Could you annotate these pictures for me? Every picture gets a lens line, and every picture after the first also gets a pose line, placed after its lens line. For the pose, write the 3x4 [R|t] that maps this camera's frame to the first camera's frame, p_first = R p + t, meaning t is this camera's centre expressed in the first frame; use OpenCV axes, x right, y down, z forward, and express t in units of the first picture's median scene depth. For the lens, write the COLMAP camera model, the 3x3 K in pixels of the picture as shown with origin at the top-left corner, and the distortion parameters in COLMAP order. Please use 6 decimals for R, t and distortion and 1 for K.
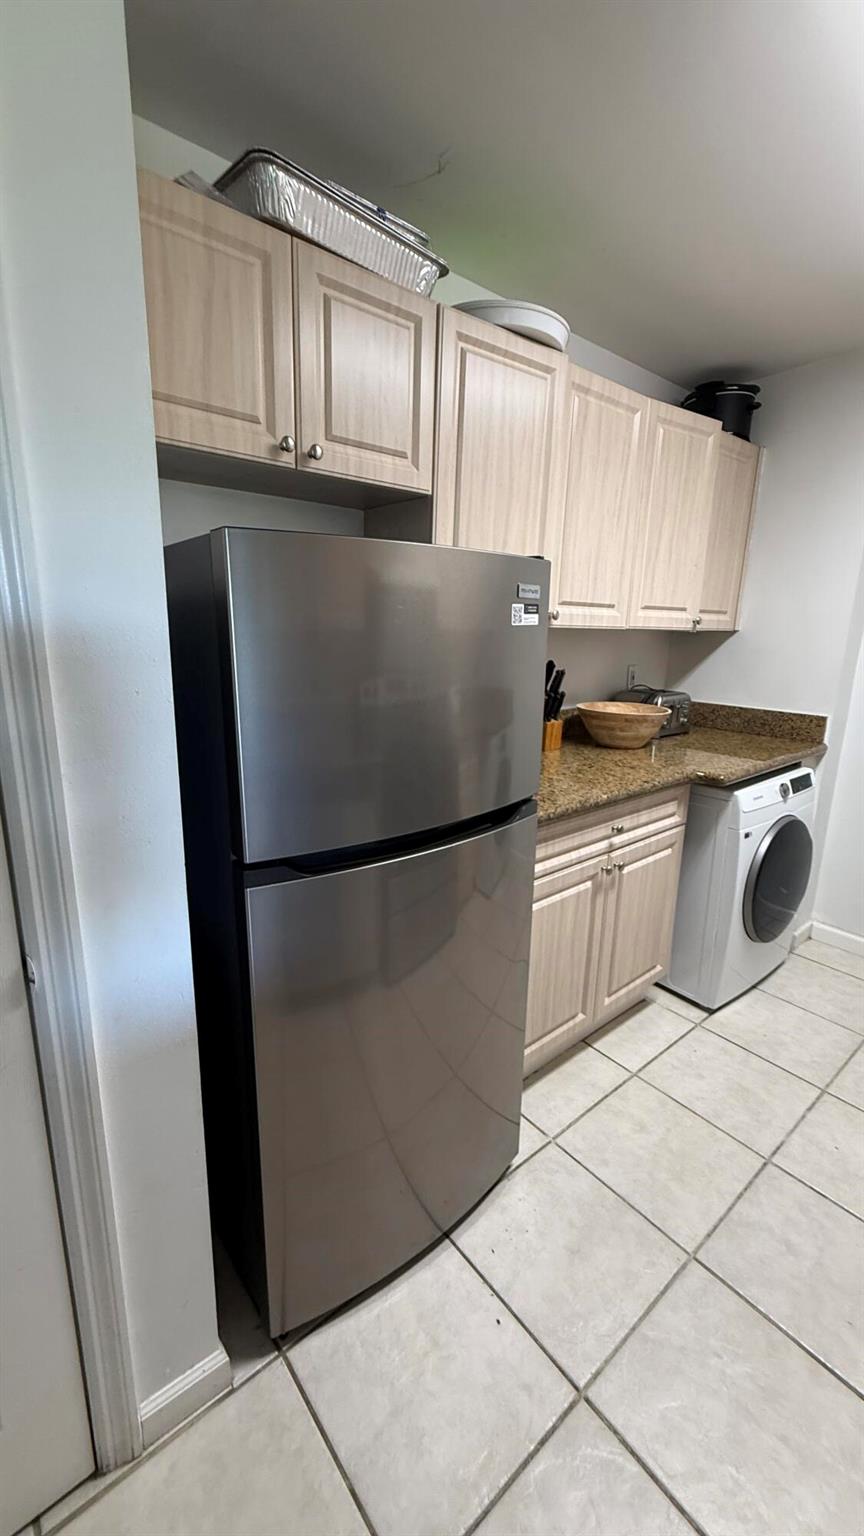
lens RADIAL K [[609.6, 0, 440.5], [0, 609.6, 765.5], [0, 0, 1]] dist [0.000208, 0.000026]
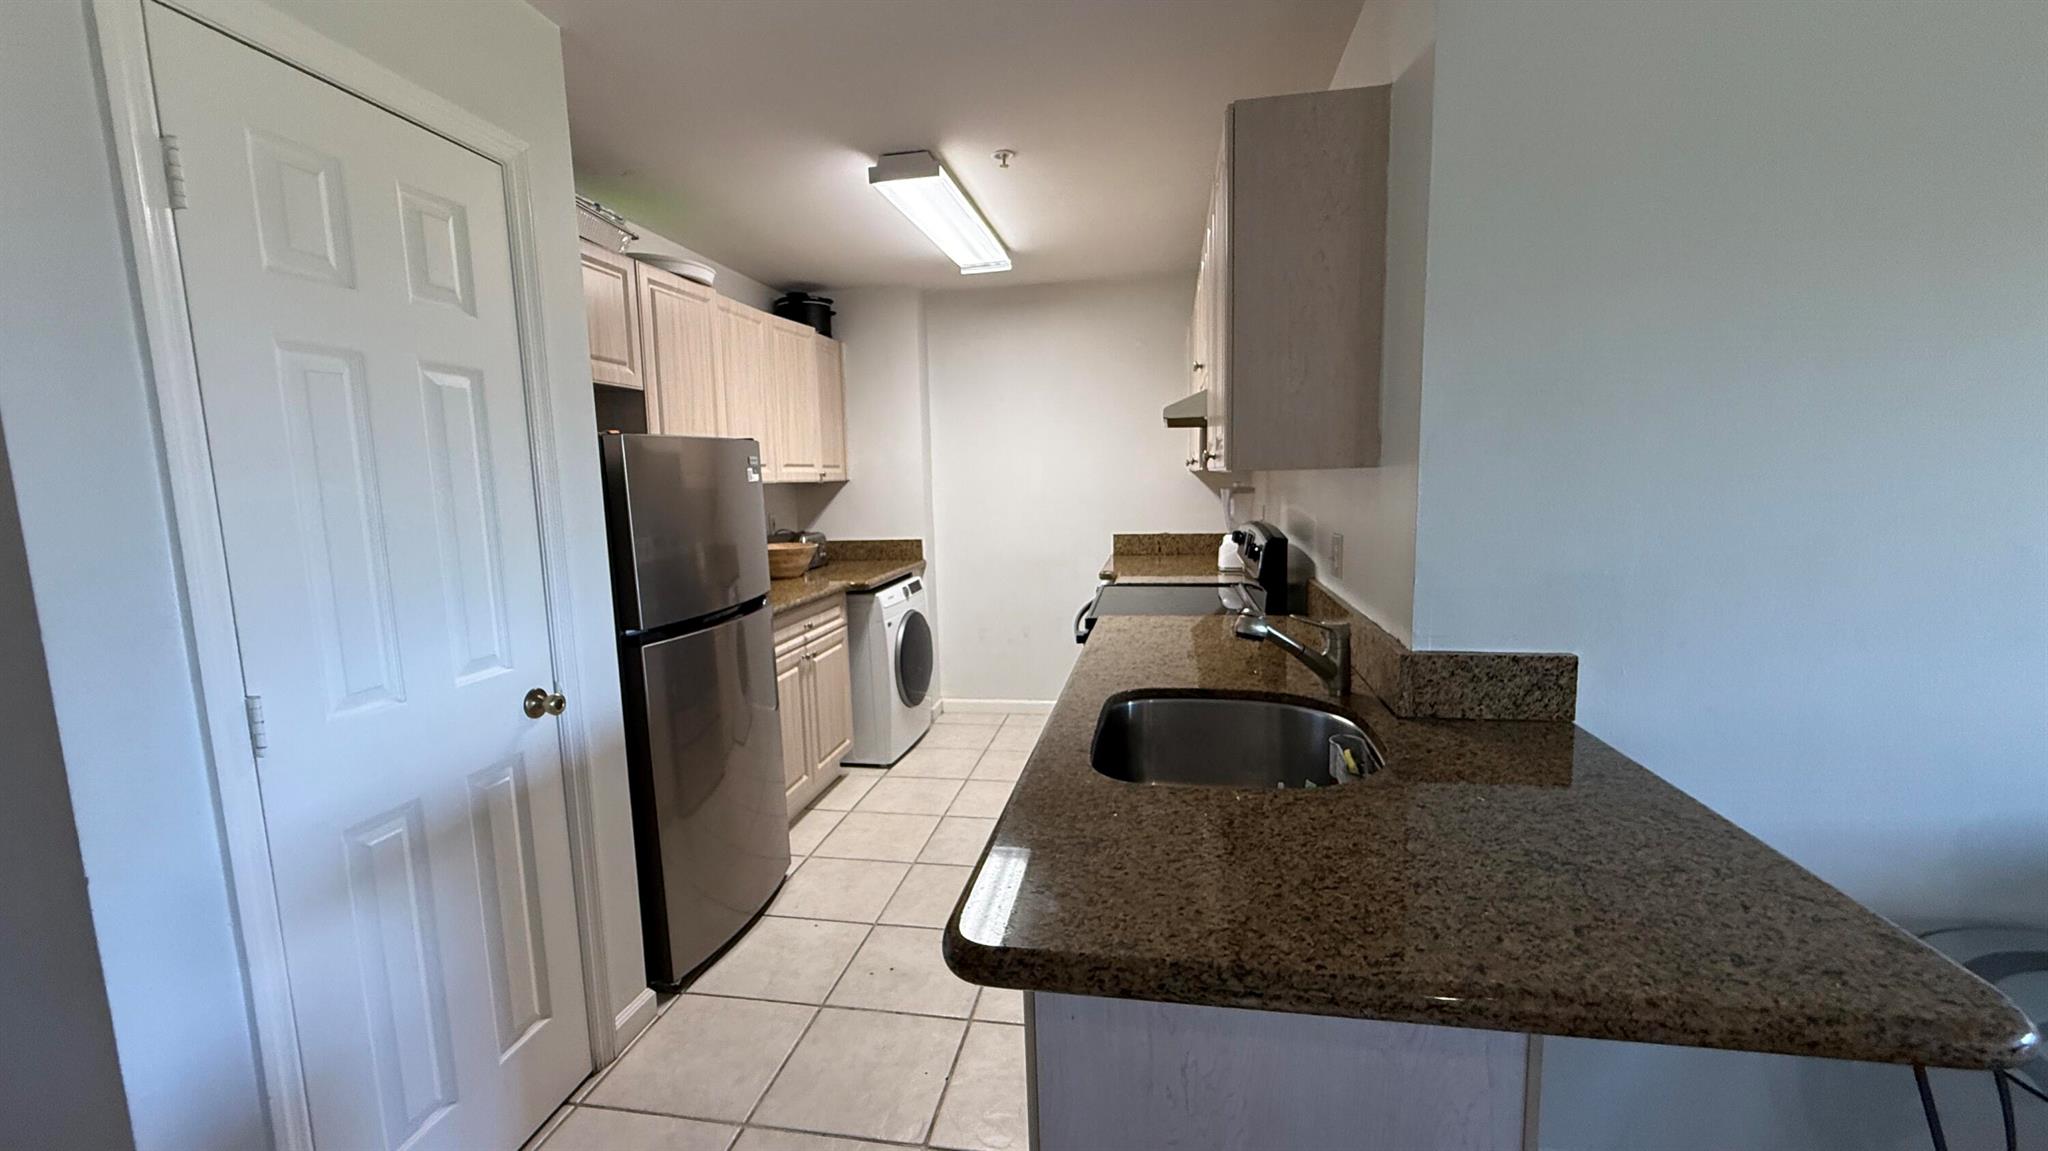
lens RADIAL K [[812.8, 0, 1026.7], [0, 812.8, 584.5], [0, 0, 1]] dist [0.000208, 0.000026]
pose [[0.759679, -0.127460, 0.637685, -0.456987], [0.190446, 0.981216, -0.030755, 0.152914], [-0.621787, 0.144809, 0.769683, -0.672082]]
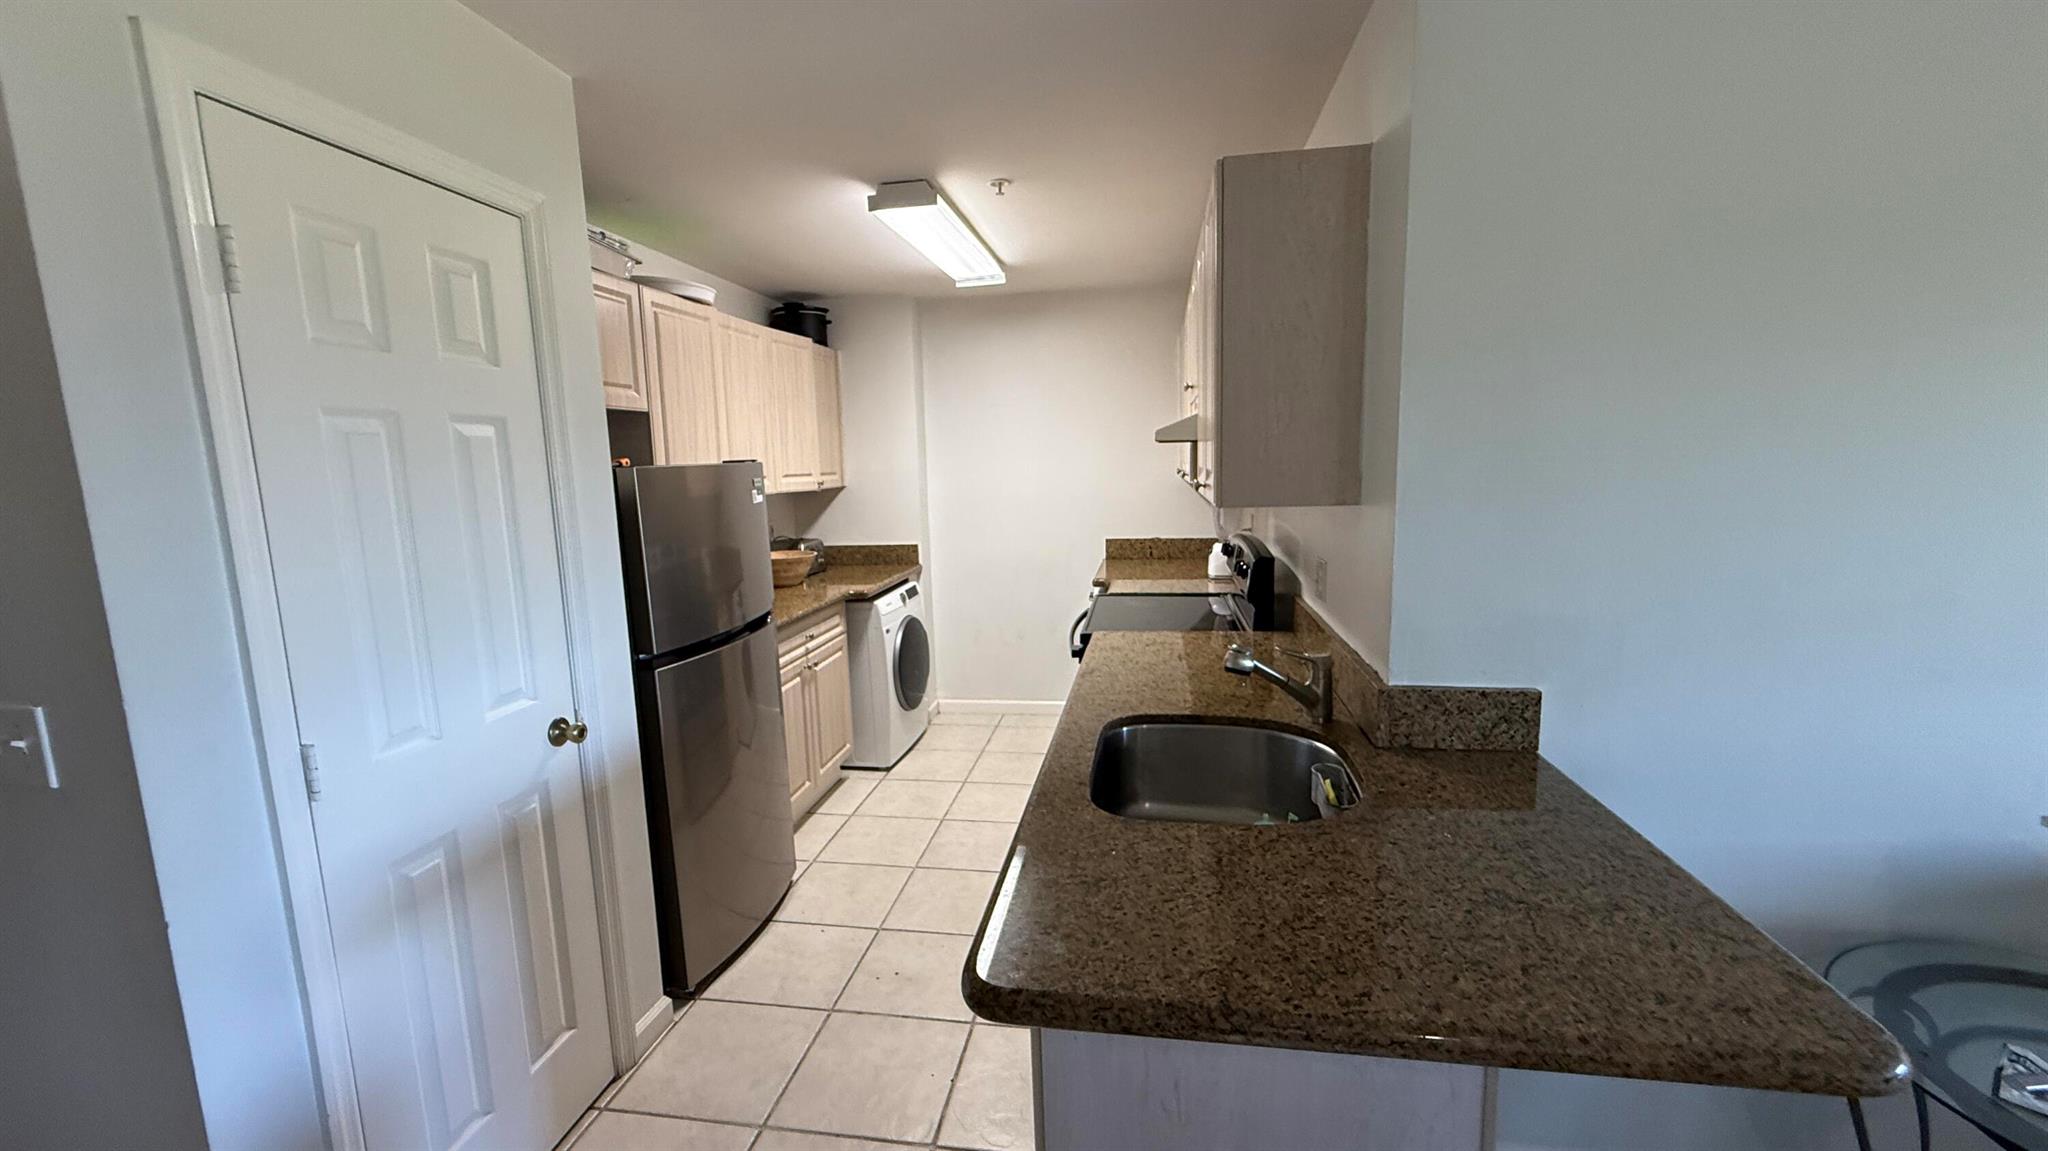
lens RADIAL K [[812.8, 0, 1026.7], [0, 812.8, 582.7], [0, 0, 1]] dist [0.000208, 0.000026]
pose [[0.751611, -0.141639, 0.644220, -0.488653], [0.194675, 0.980801, -0.011487, 0.096205], [-0.630225, 0.134047, 0.764754, -0.710385]]
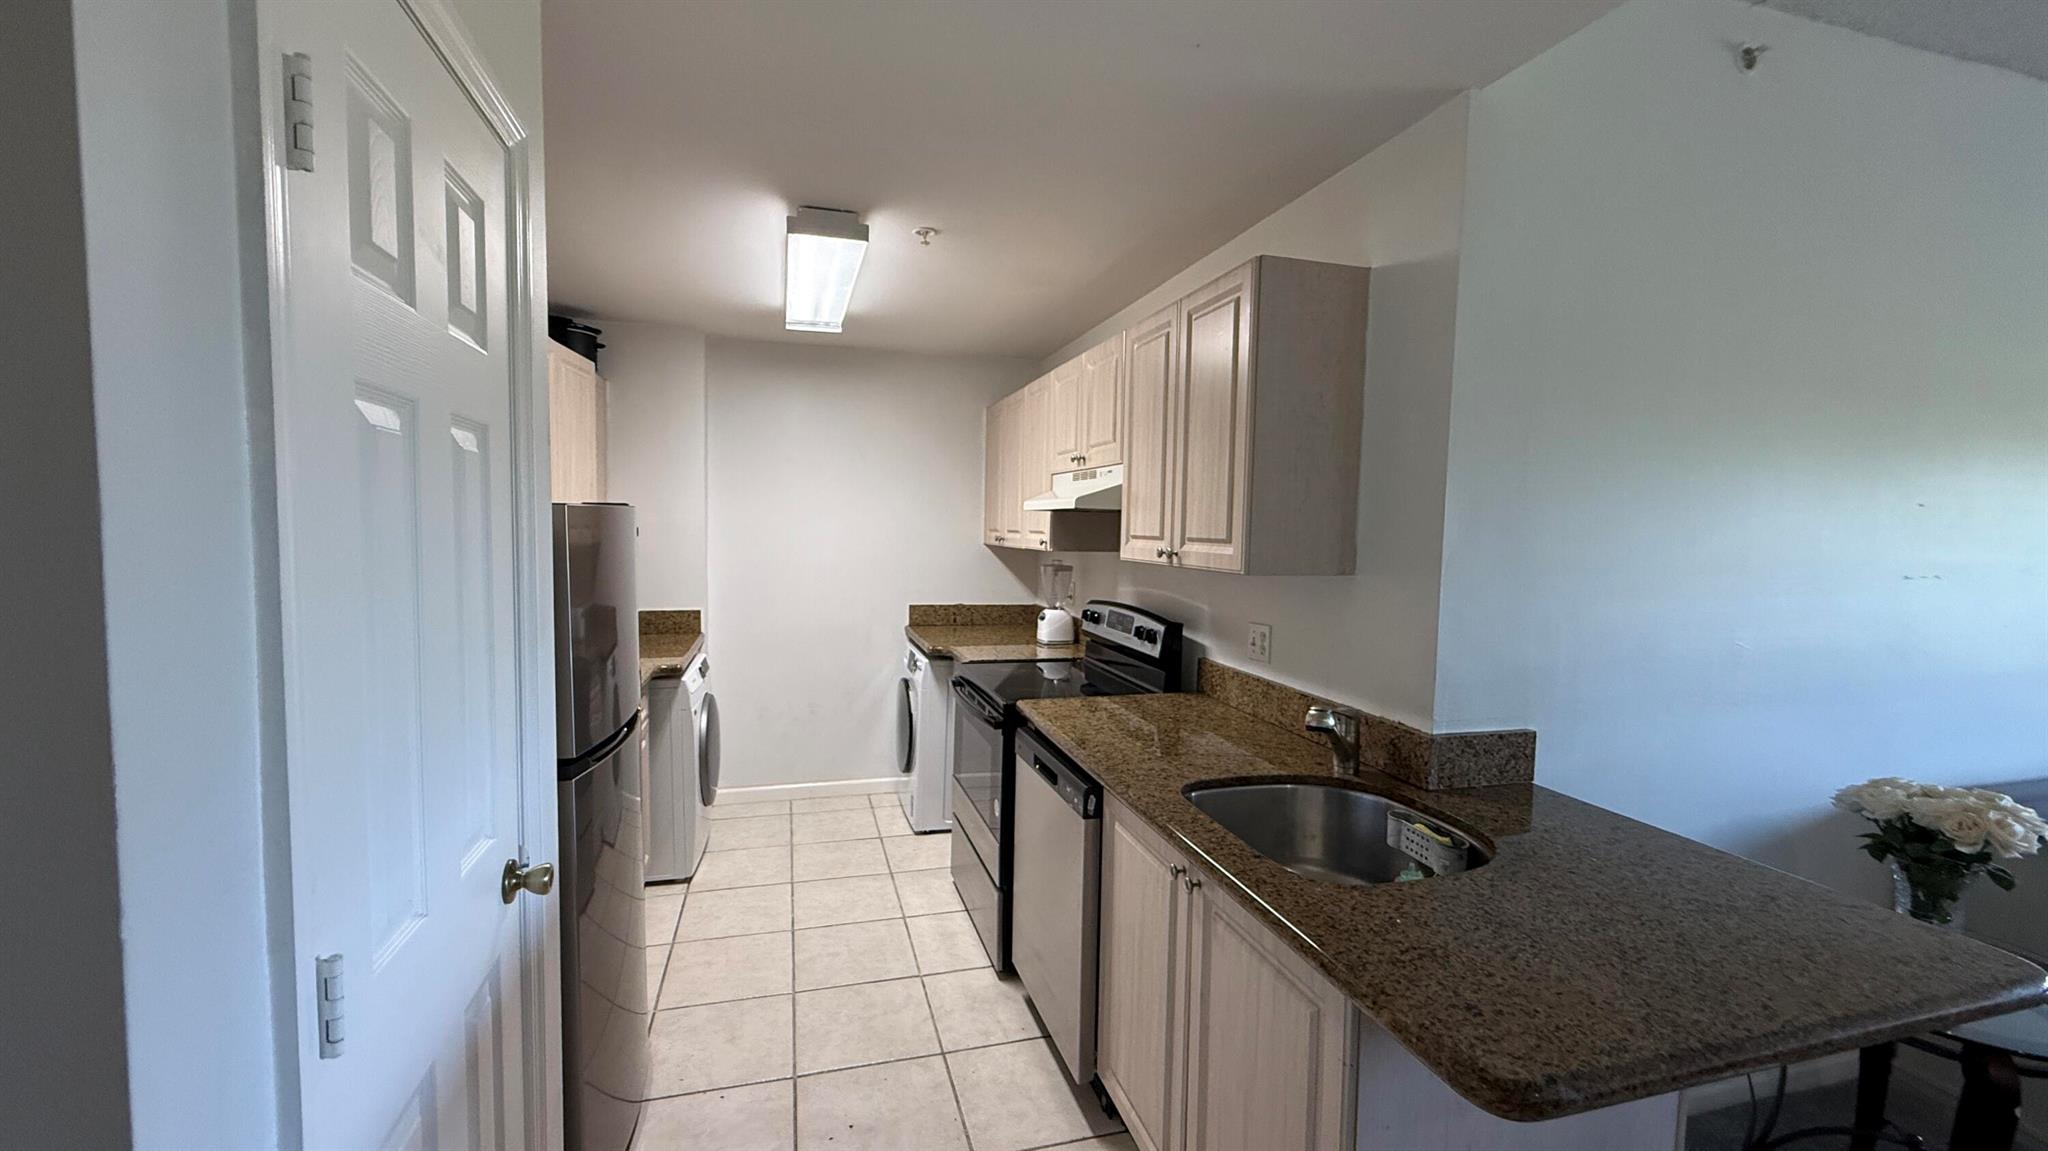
lens RADIAL K [[812.8, 0, 1017.4], [0, 812.8, 582.7], [0, 0, 1]] dist [0.000208, 0.000026]
pose [[0.403237, -0.078368, 0.911734, -0.727235], [0.199552, 0.979879, -0.004032, -0.002237], [-0.893073, 0.183564, 0.410762, -0.282981]]
